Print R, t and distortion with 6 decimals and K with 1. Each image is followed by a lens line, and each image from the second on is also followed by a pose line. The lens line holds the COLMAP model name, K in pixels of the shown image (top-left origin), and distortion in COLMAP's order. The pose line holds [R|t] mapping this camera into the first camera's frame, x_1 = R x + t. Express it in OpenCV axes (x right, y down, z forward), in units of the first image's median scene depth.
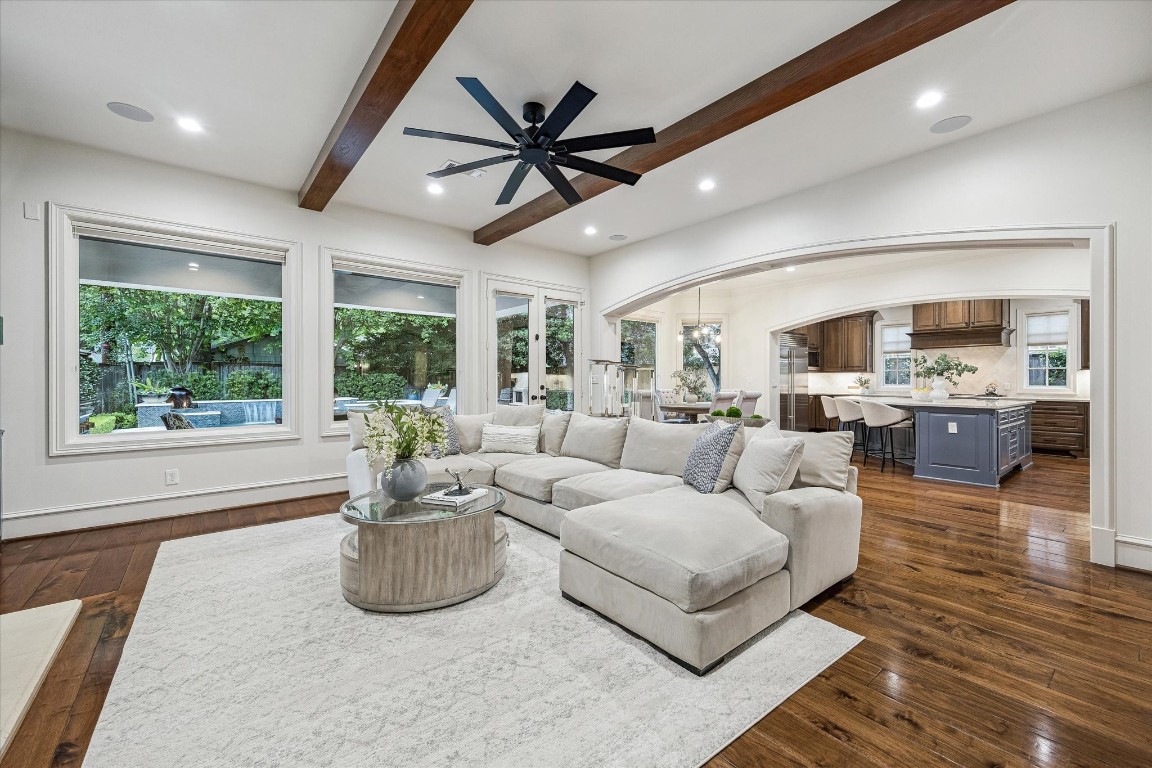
lens RADIAL K [[460.9, 0, 585.8], [0, 460.9, 380.5], [0, 0, 1]] dist [0.011584, -0.001111]
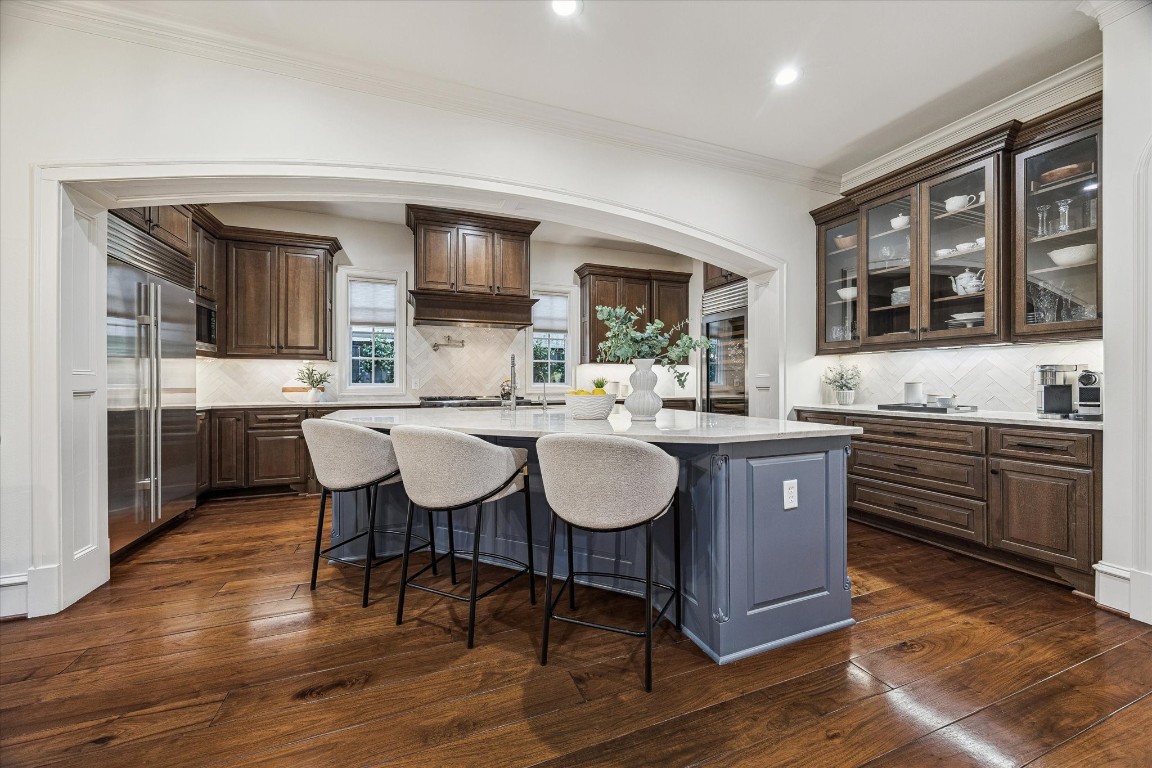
lens RADIAL K [[460.9, 0, 586.2], [0, 460.9, 384.2], [0, 0, 1]] dist [0.011584, -0.001111]
pose [[0.332846, -0.003801, 0.942974, 0.214755], [0.002977, 0.999991, 0.002981, 0.008594], [-0.942976, 0.001815, 0.332854, 0.548678]]
